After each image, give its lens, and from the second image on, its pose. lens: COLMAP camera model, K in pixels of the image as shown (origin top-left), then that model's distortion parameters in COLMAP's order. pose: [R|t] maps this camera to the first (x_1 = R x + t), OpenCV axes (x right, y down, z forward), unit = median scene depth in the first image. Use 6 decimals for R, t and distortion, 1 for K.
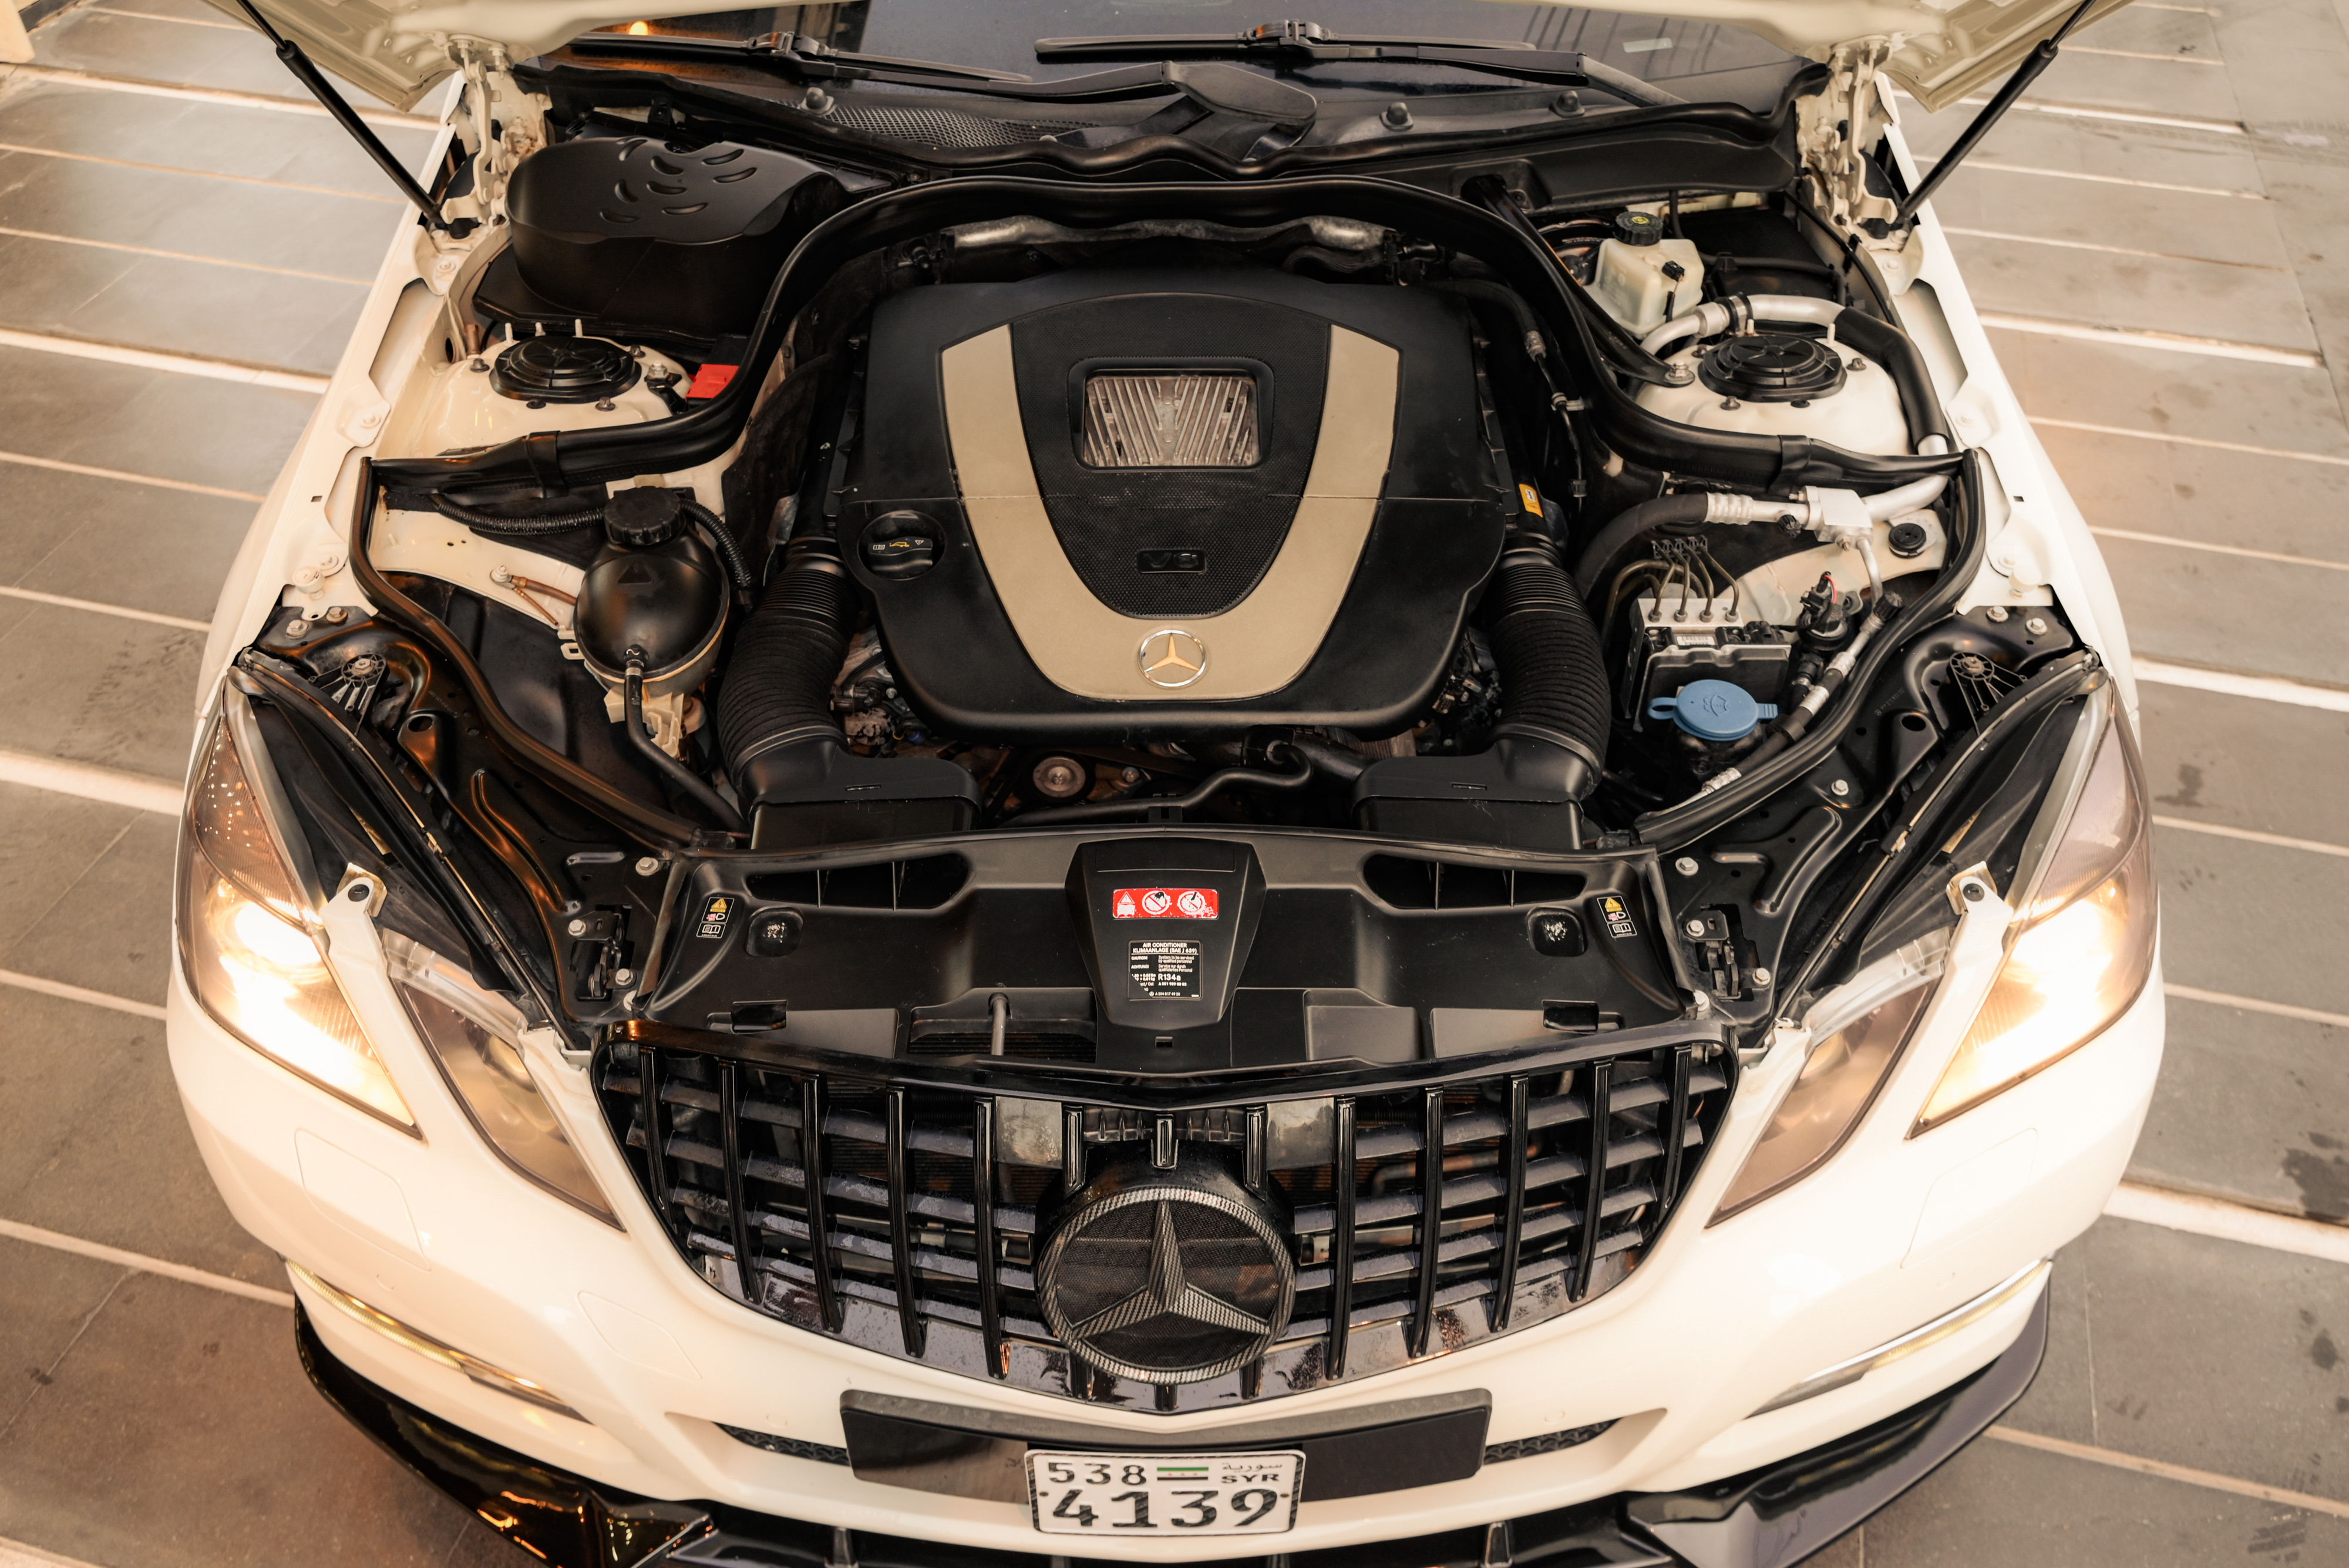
lens RADIAL K [[1871.8, 0, 1174.5], [0, 1871.8, 784.0], [0, 0, 1]] dist [0.043729, -0.039799]
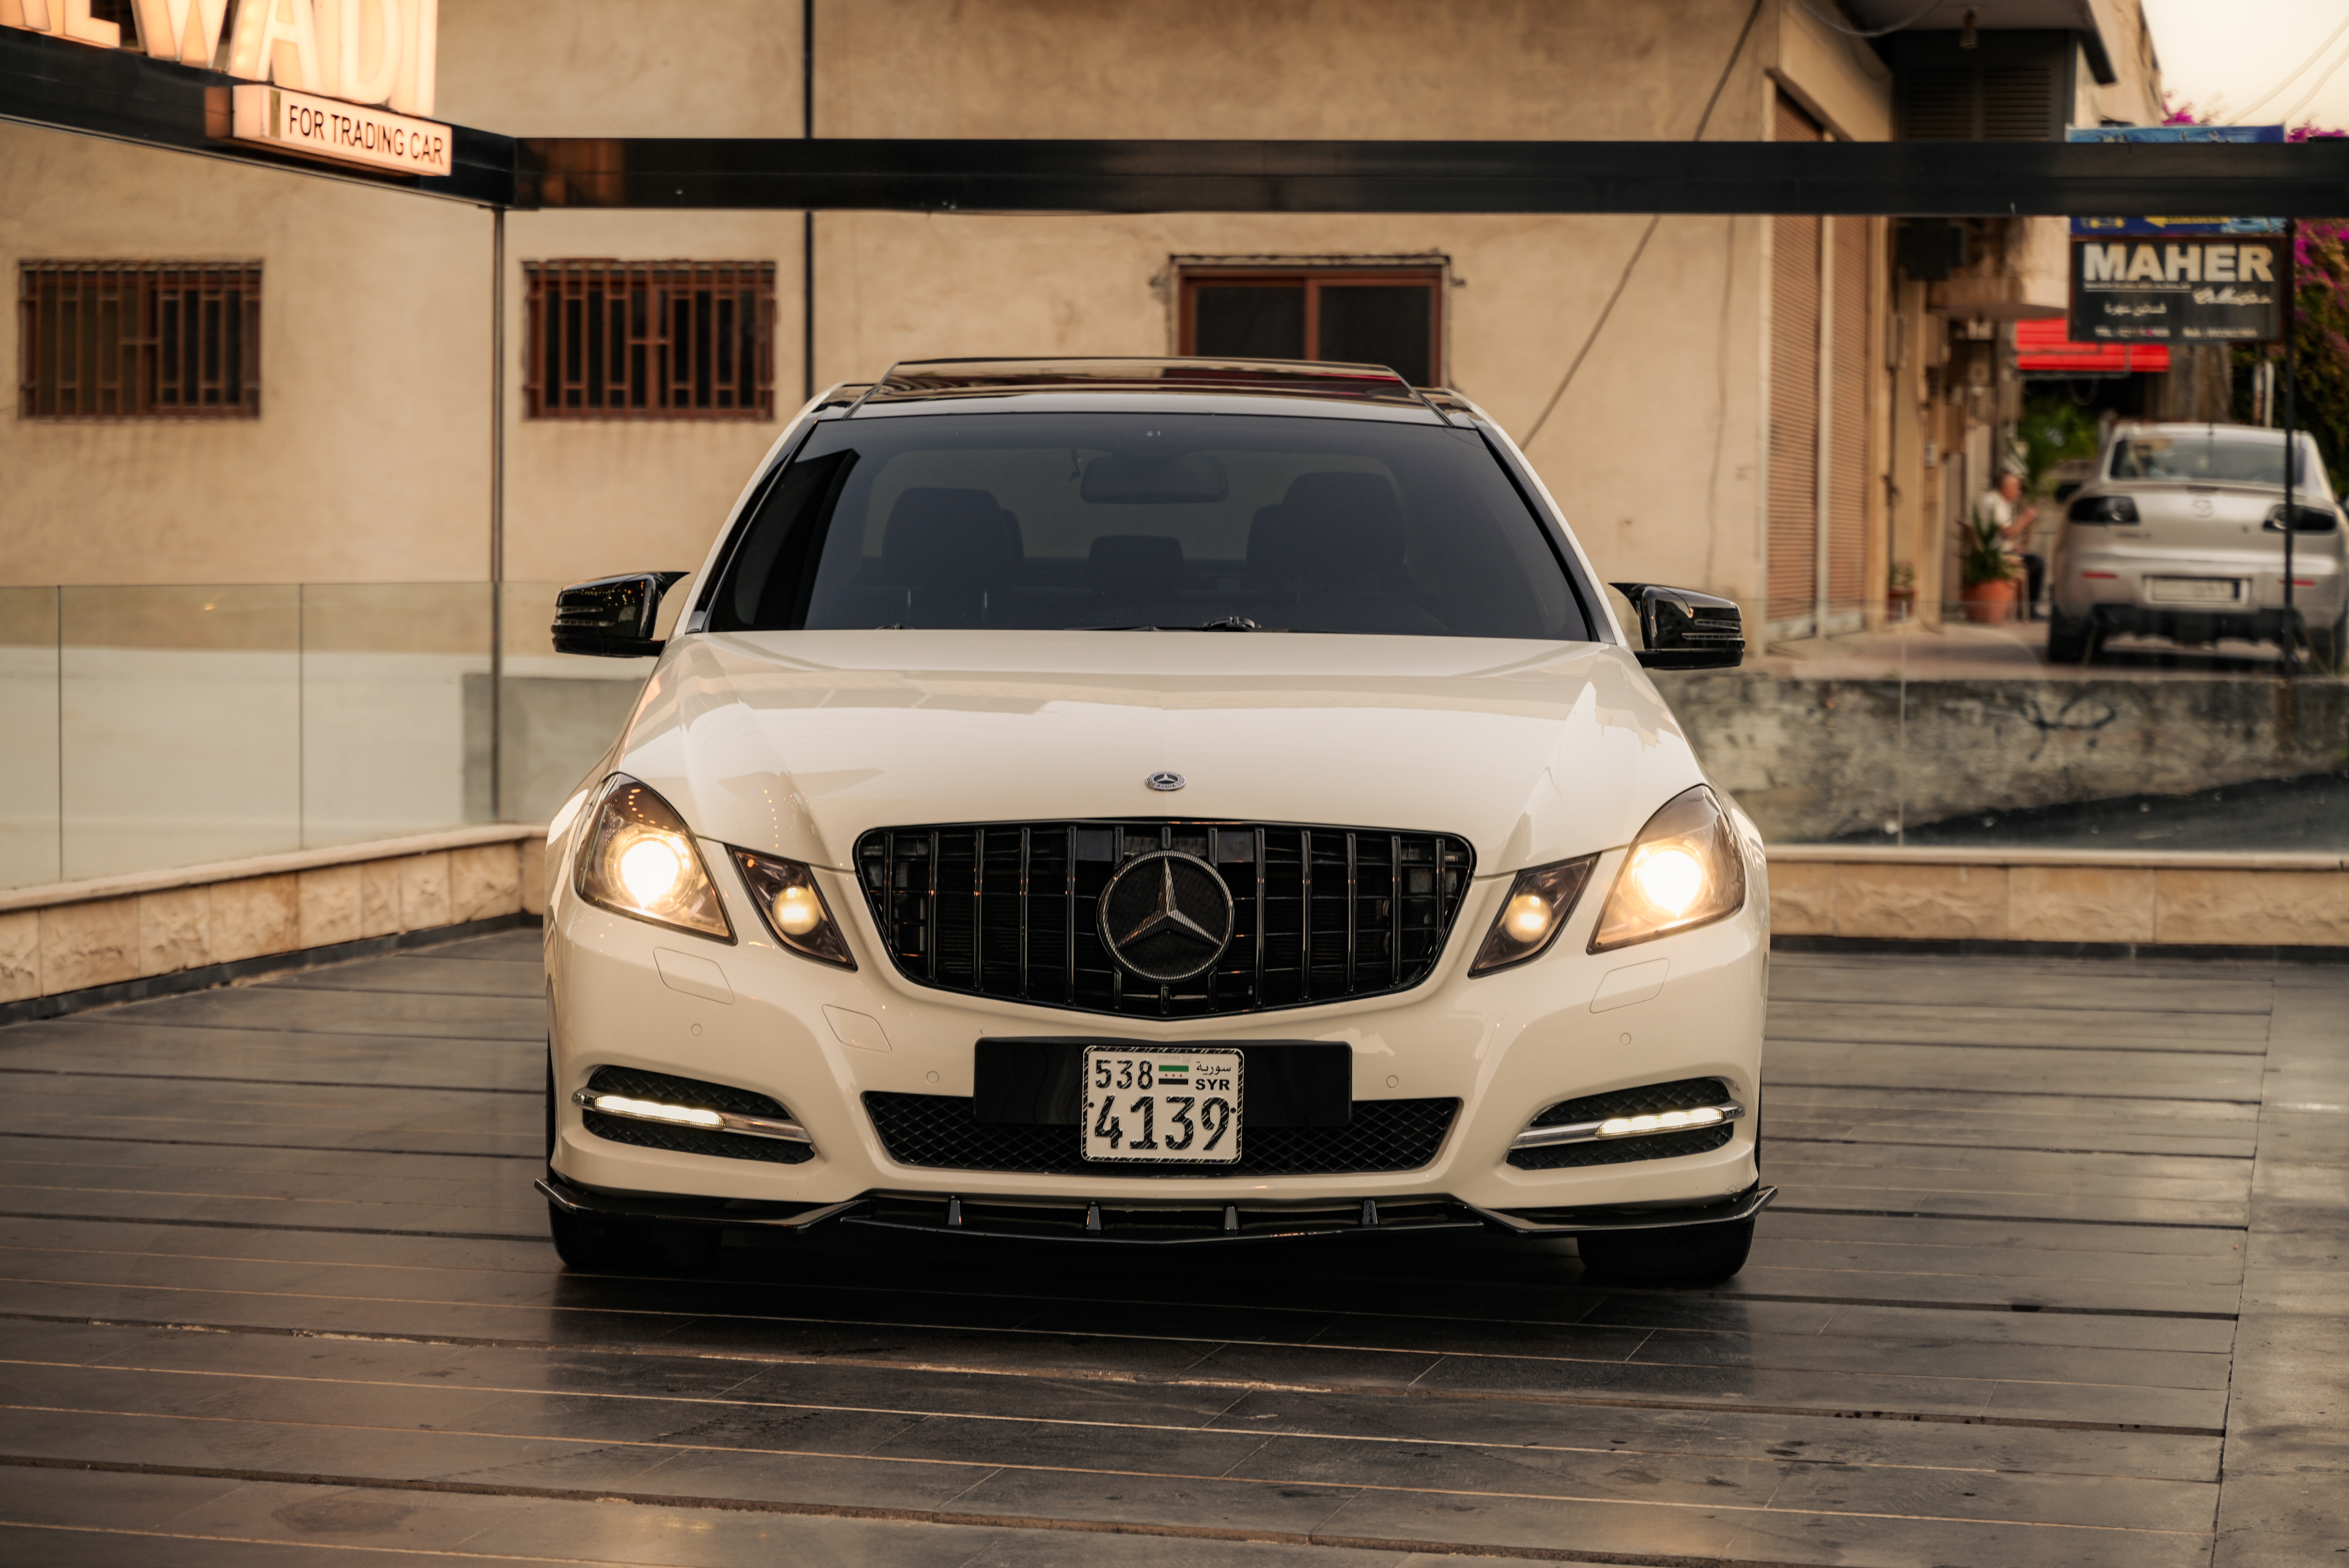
lens RADIAL K [[5021.3, 0, 1174.5], [0, 5021.3, 784.0], [0, 0, 1]] dist [0.347035, 0.127425]
pose [[0.999847, 0.007413, 0.015849, -0.068426], [0.004521, 0.765588, -0.643315, 3.082434], [-0.016902, 0.643288, 0.765437, -2.676252]]
